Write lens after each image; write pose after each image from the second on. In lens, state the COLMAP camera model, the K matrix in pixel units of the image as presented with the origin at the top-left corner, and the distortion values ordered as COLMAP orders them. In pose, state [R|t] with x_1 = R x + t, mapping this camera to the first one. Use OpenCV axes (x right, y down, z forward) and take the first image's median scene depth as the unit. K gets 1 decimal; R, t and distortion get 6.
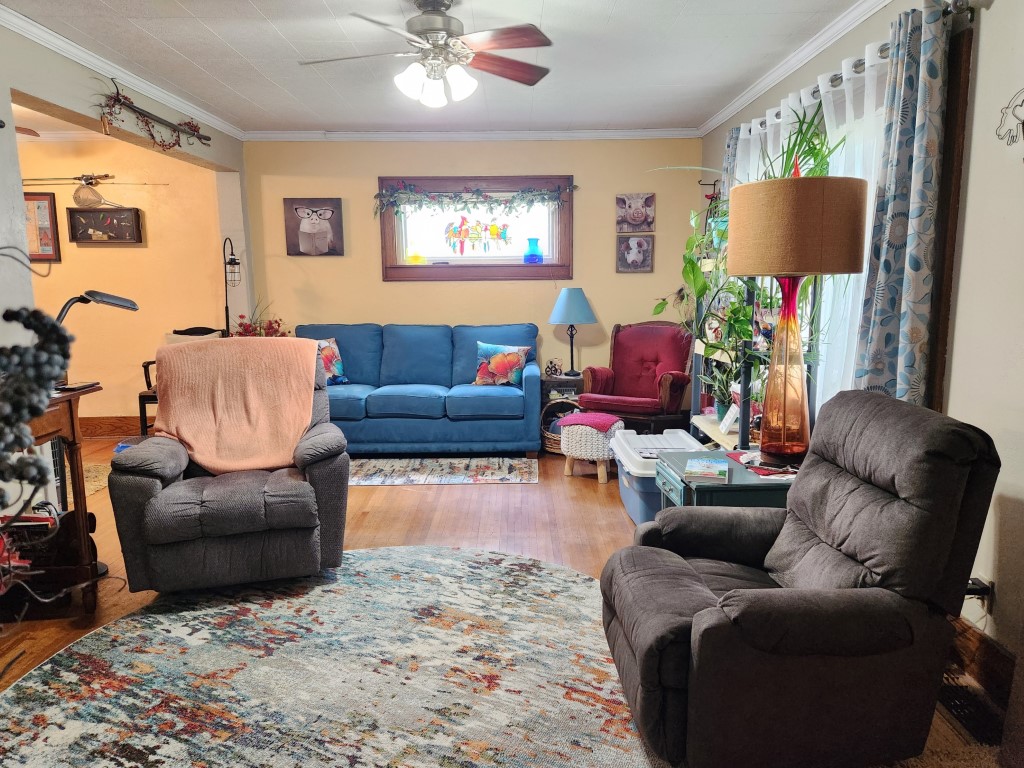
lens RADIAL K [[696.7, 0, 545.5], [0, 696.7, 388.3], [0, 0, 1]] dist [0.070158, -0.043262]
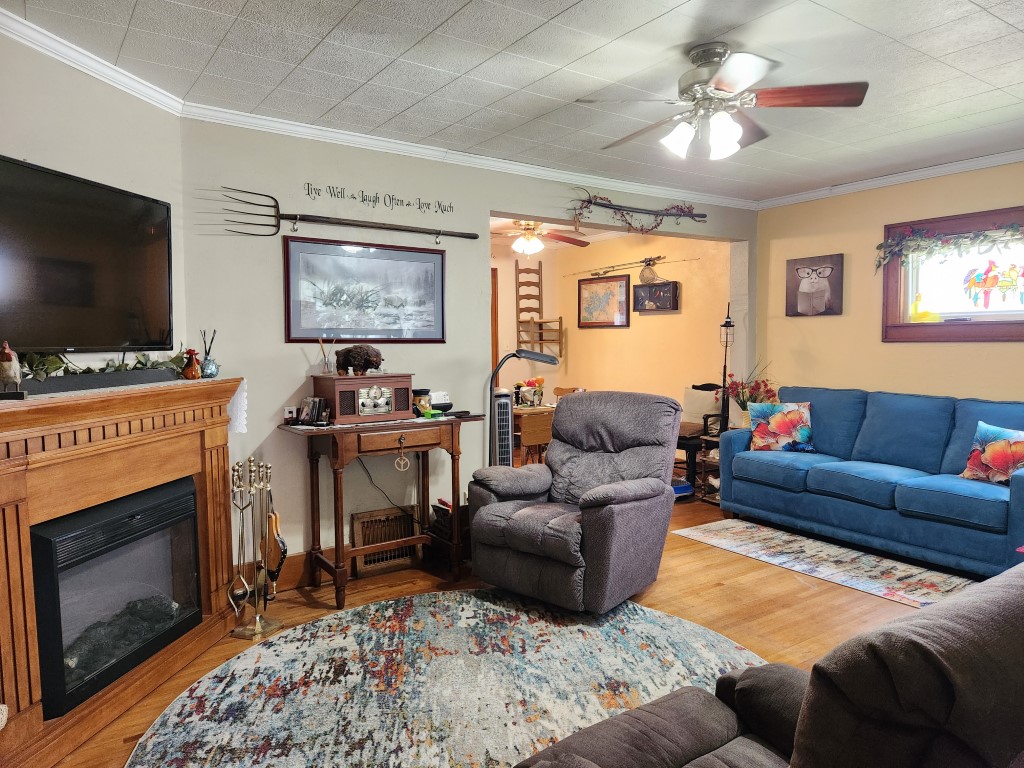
lens RADIAL K [[696.7, 0, 517.5], [0, 696.7, 388.5], [0, 0, 1]] dist [0.070158, -0.043262]
pose [[0.554746, 0.063225, -0.829614, 0.286324], [-0.134263, 0.990843, -0.014267, -0.026579], [0.821116, 0.119301, 0.558155, 0.168876]]
